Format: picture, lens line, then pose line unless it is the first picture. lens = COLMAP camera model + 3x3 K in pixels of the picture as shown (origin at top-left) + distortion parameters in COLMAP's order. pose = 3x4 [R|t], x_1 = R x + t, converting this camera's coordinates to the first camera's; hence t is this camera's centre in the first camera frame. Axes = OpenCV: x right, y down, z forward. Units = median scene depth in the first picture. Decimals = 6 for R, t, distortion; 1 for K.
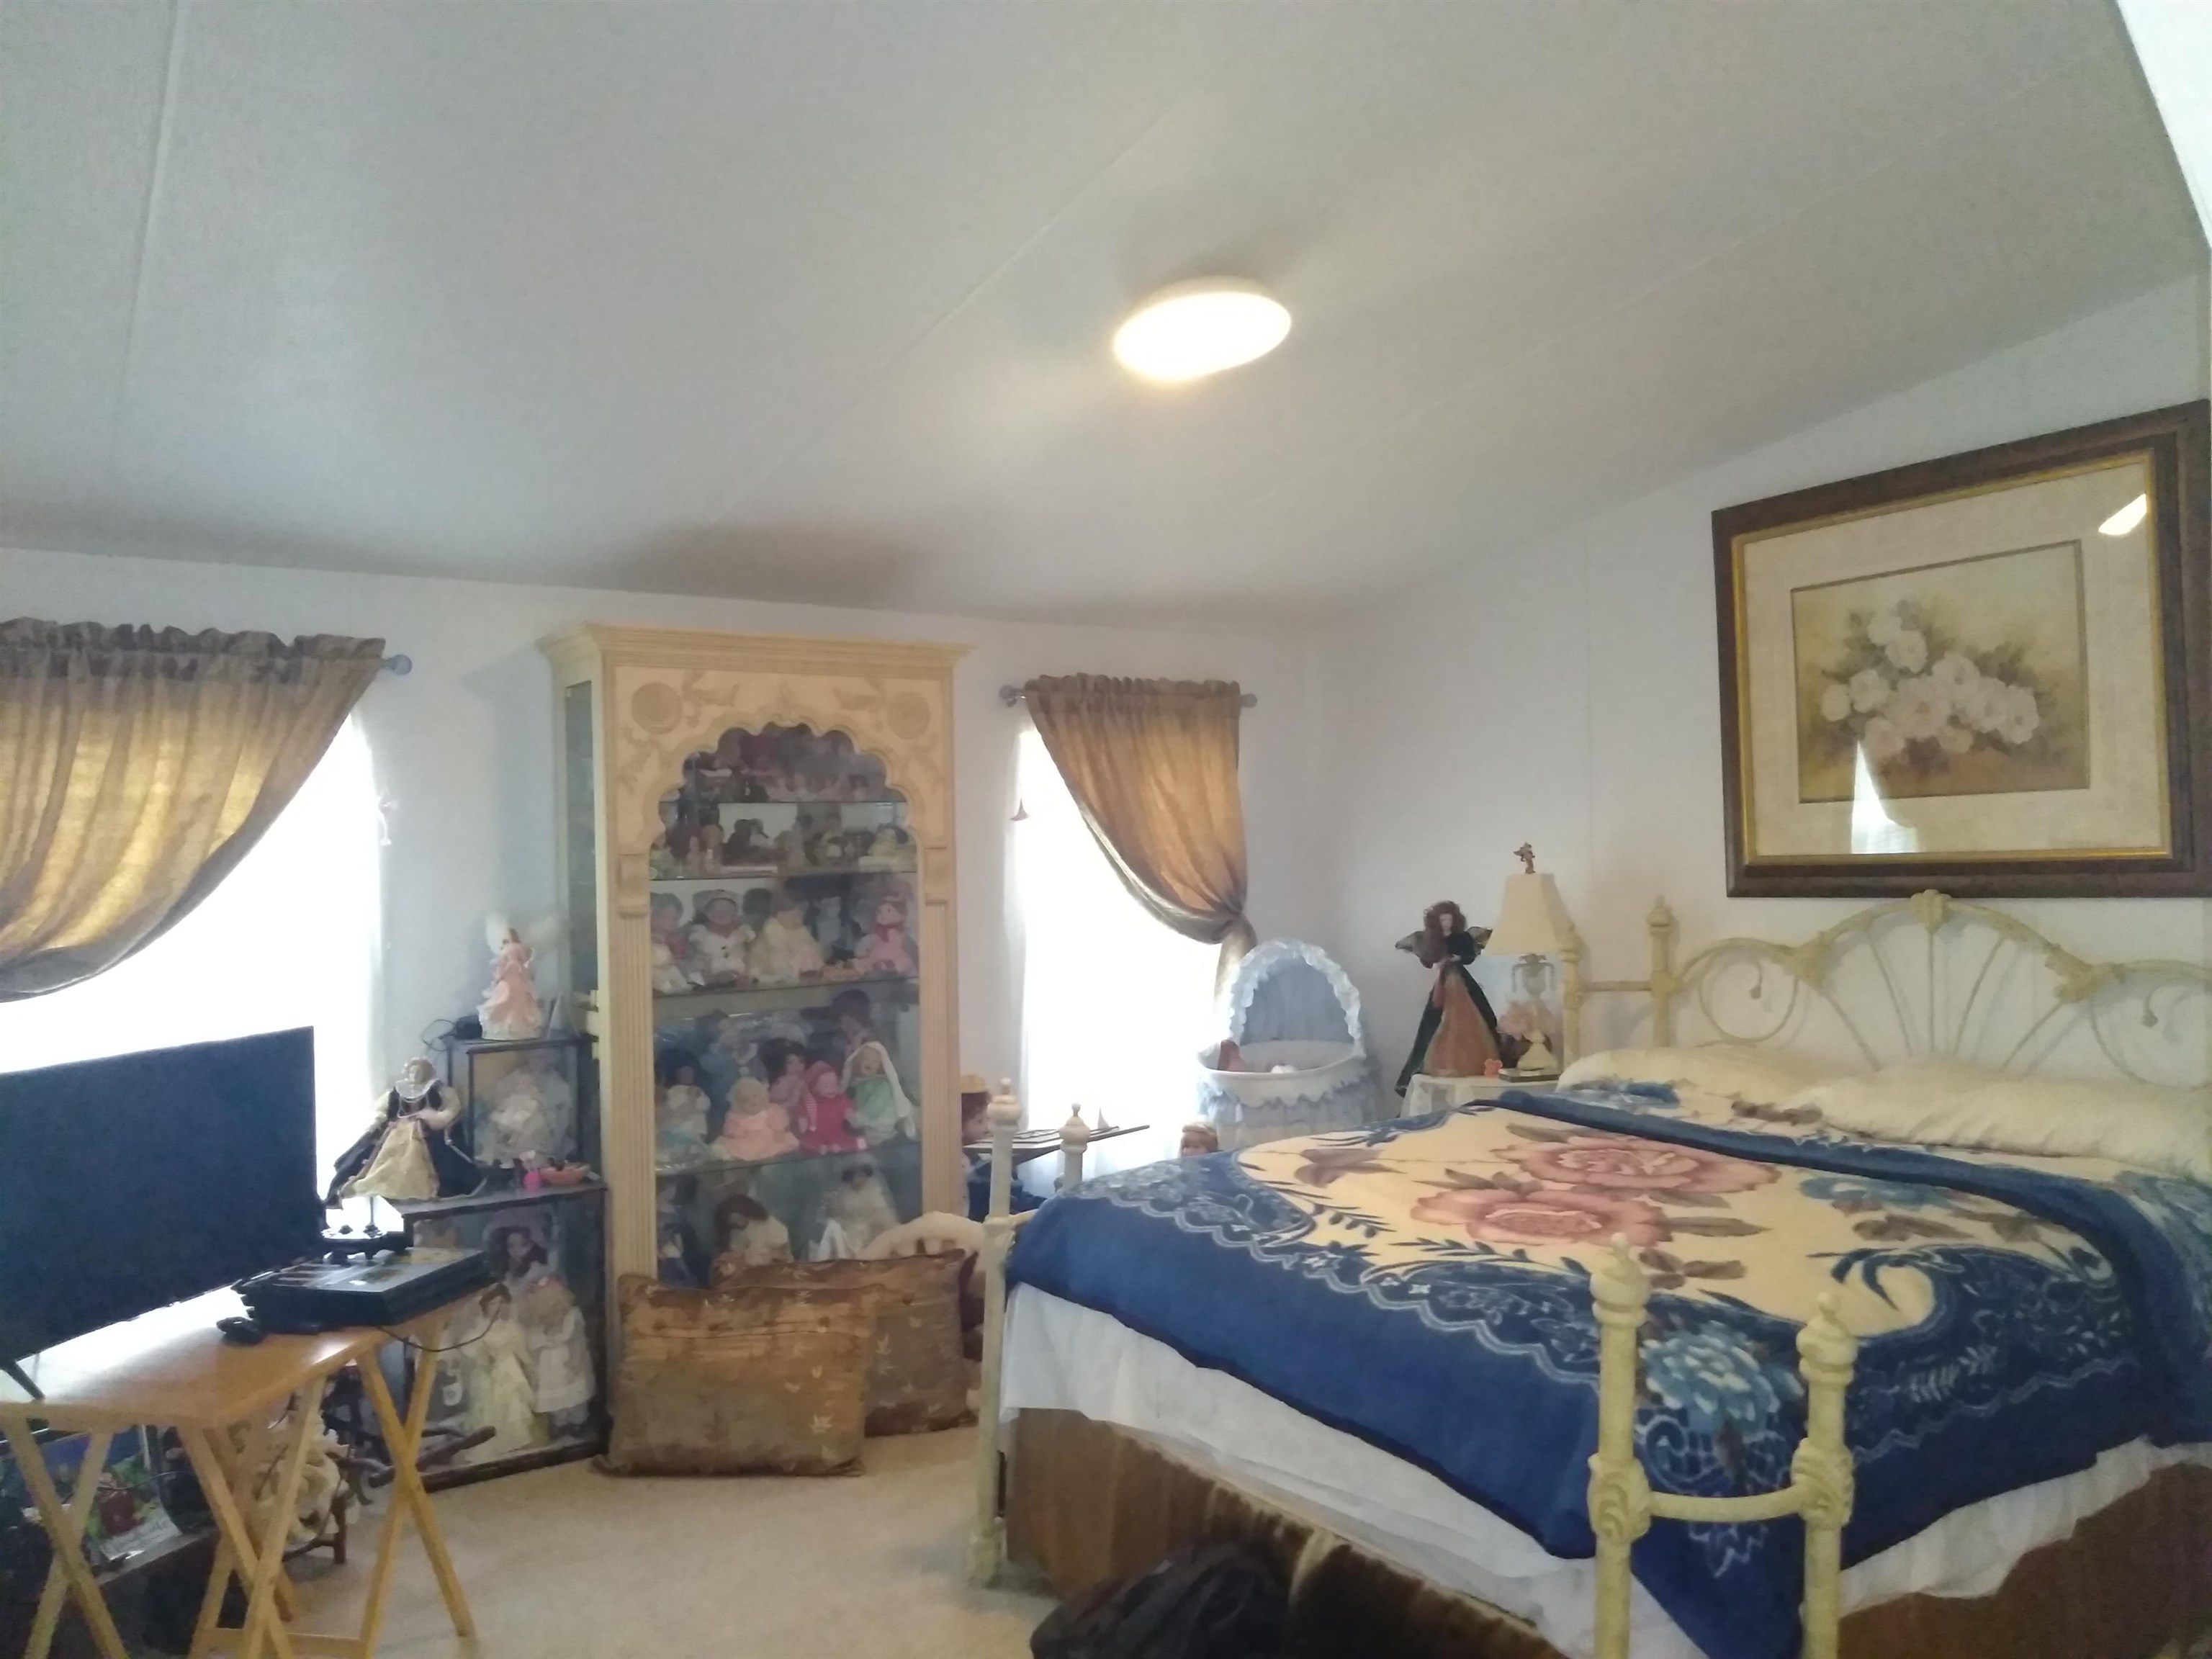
lens RADIAL K [[1664.3, 0, 1108.3], [0, 1664.3, 853.3], [0, 0, 1]] dist [0.041231, -0.066481]
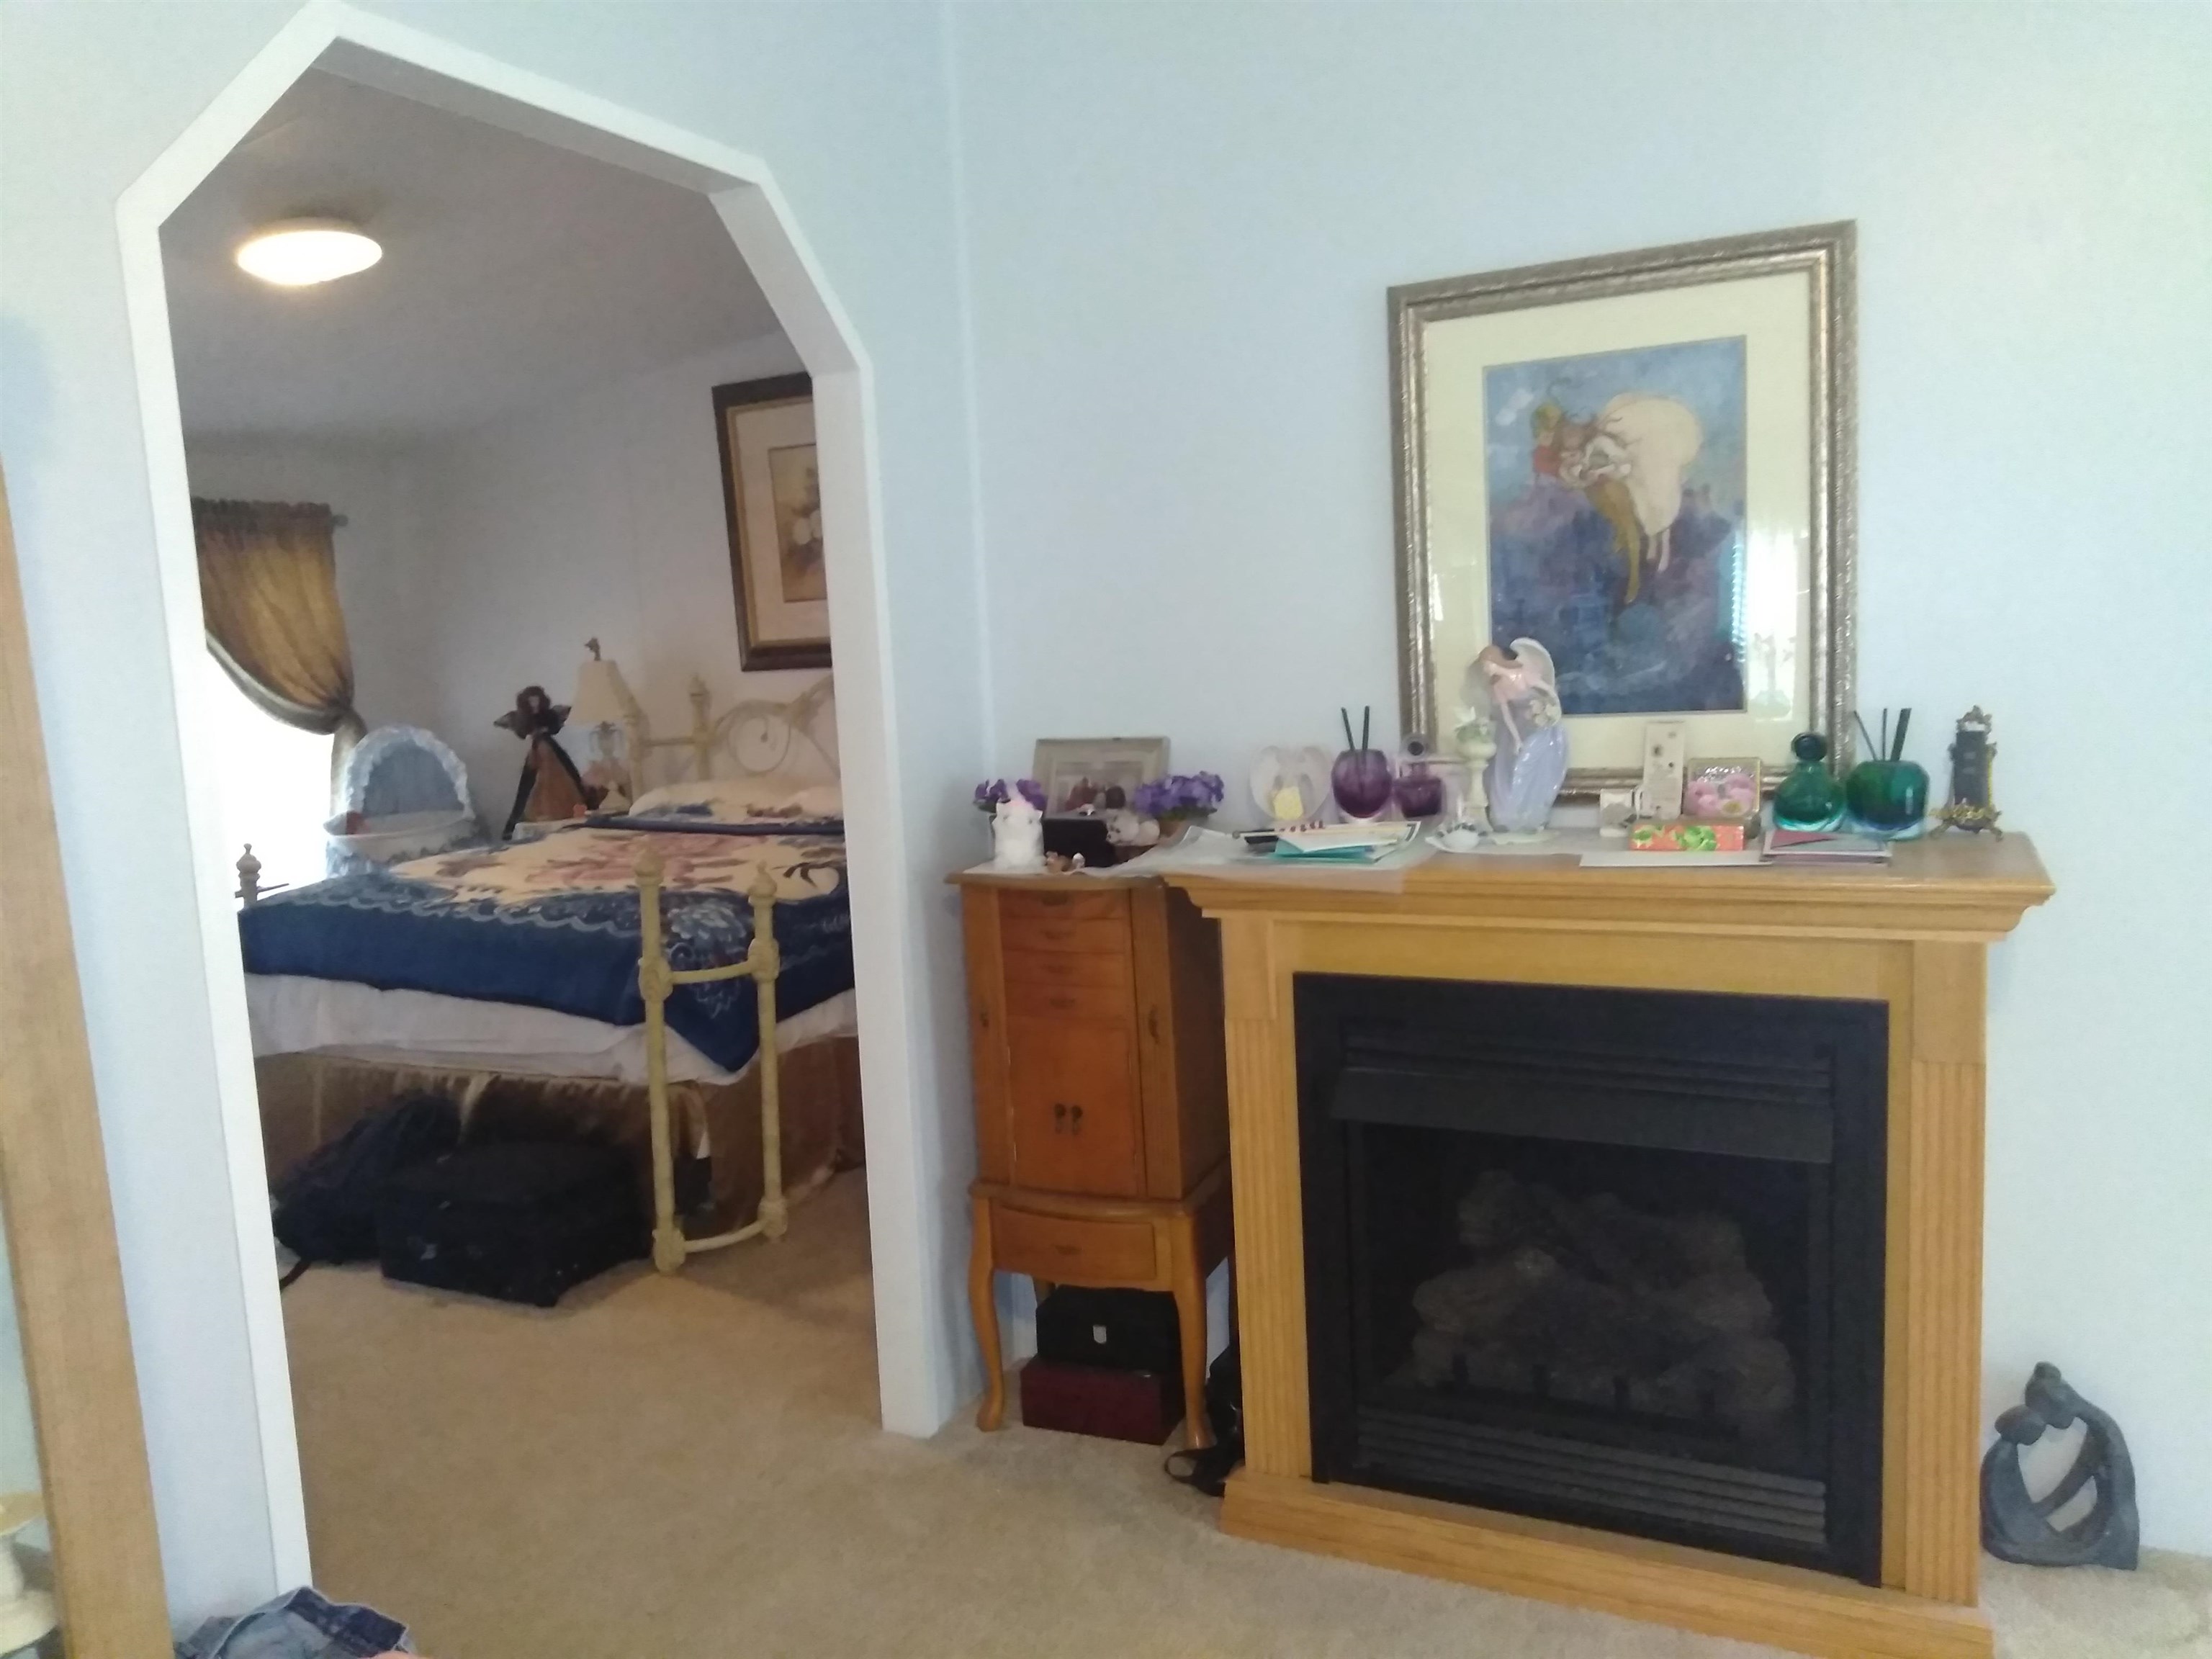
lens RADIAL K [[1664.3, 0, 1108.3], [0, 1664.3, 853.3], [0, 0, 1]] dist [0.041231, -0.066481]
pose [[0.861184, -0.091063, 0.500069, -0.110038], [0.035269, 0.992155, 0.119934, 0.029972], [-0.507068, -0.085648, 0.857640, -0.523824]]
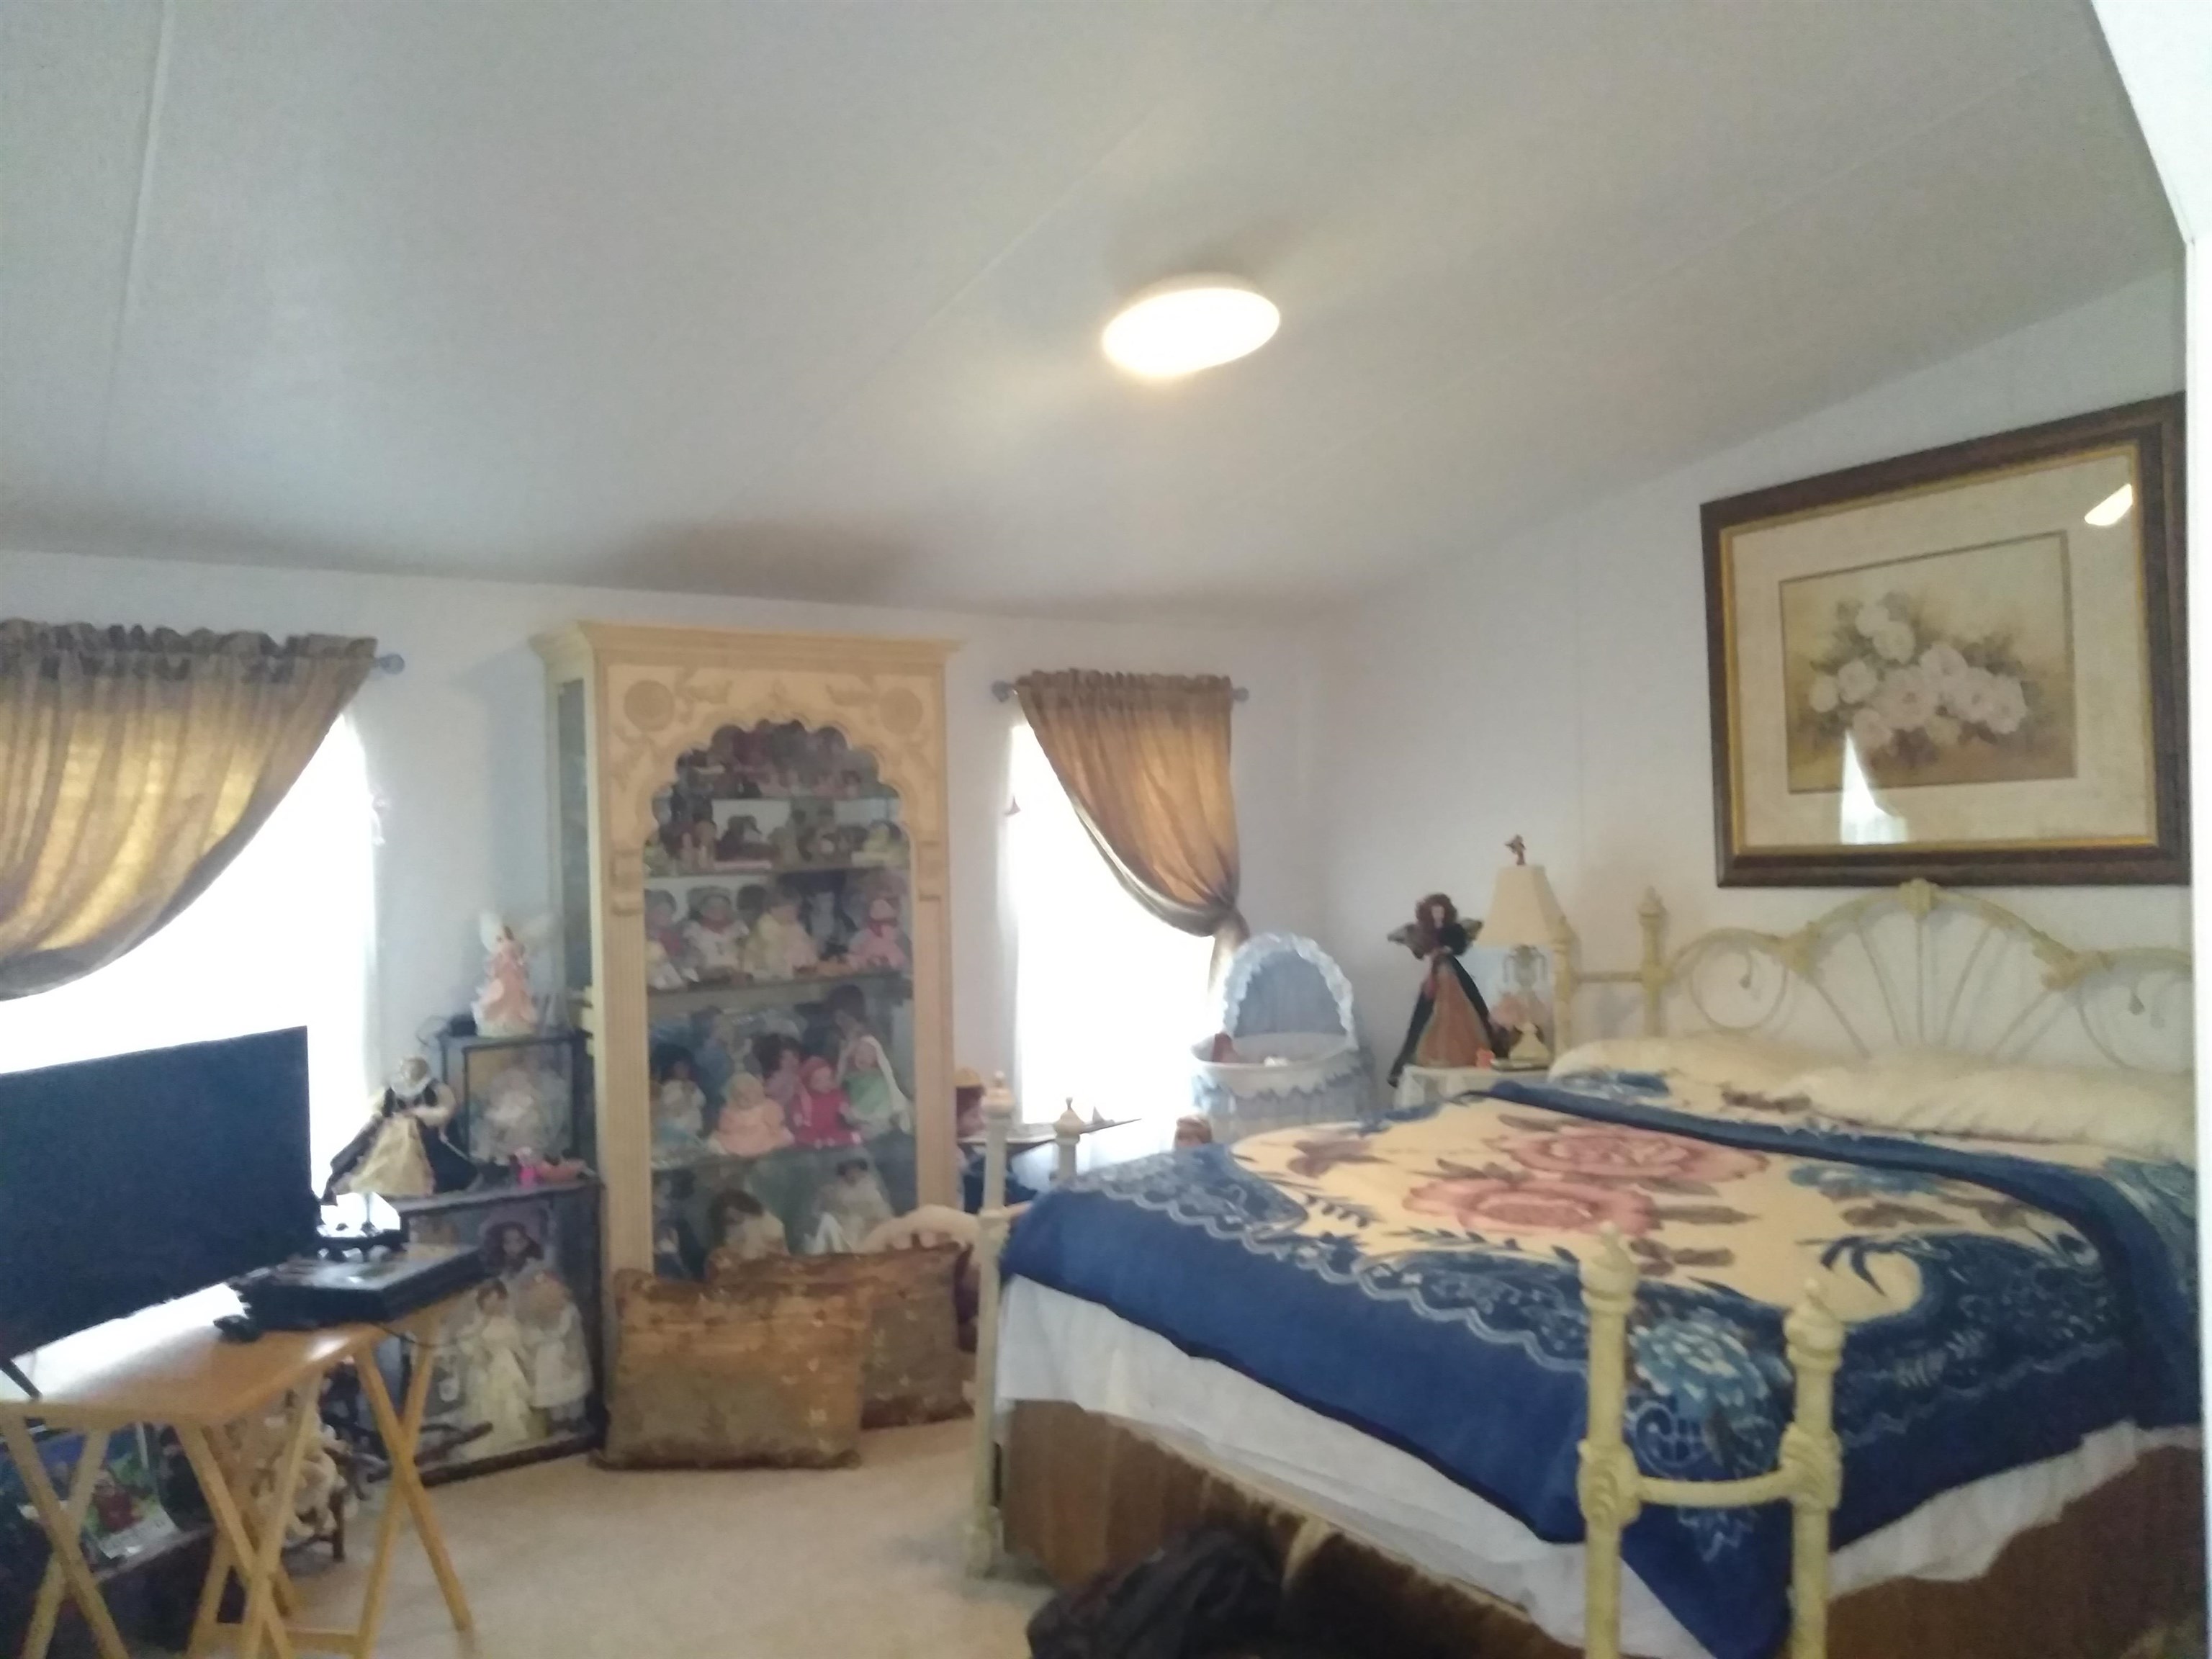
lens RADIAL K [[1662.4, 0, 1111.0], [0, 1662.4, 852.0], [0, 0, 1]] dist [0.049855, -0.070642]
pose [[0.999970, -0.005677, 0.005243, 0.001212], [0.005662, 0.999980, 0.002856, -0.000116], [-0.005259, -0.002826, 0.999982, -0.004448]]
